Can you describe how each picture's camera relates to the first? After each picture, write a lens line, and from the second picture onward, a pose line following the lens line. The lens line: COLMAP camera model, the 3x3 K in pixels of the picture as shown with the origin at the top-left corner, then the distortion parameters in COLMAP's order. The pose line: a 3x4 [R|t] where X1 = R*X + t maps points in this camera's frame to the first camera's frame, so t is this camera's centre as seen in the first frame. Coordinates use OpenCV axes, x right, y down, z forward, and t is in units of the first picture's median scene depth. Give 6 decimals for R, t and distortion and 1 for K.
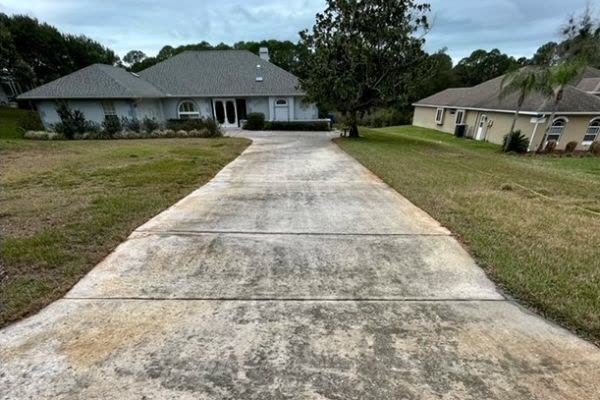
lens RADIAL K [[411.6, 0, 300.0], [0, 411.6, 200.0], [0, 0, 1]] dist [-0.000576, 0.001222]
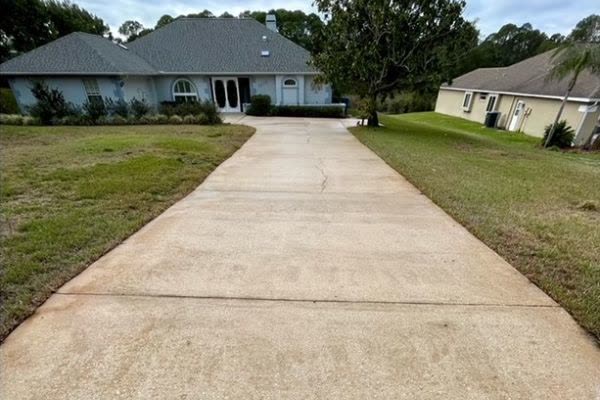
lens RADIAL K [[244.2, 0, 293.9], [0, 244.2, 200.5], [0, 0, 1]] dist [-0.000191, -0.000532]
pose [[0.999512, 0.022524, -0.021633, -0.020835], [-0.017720, 0.979423, 0.201038, -0.097878], [0.025716, -0.200557, 0.979345, 0.449528]]
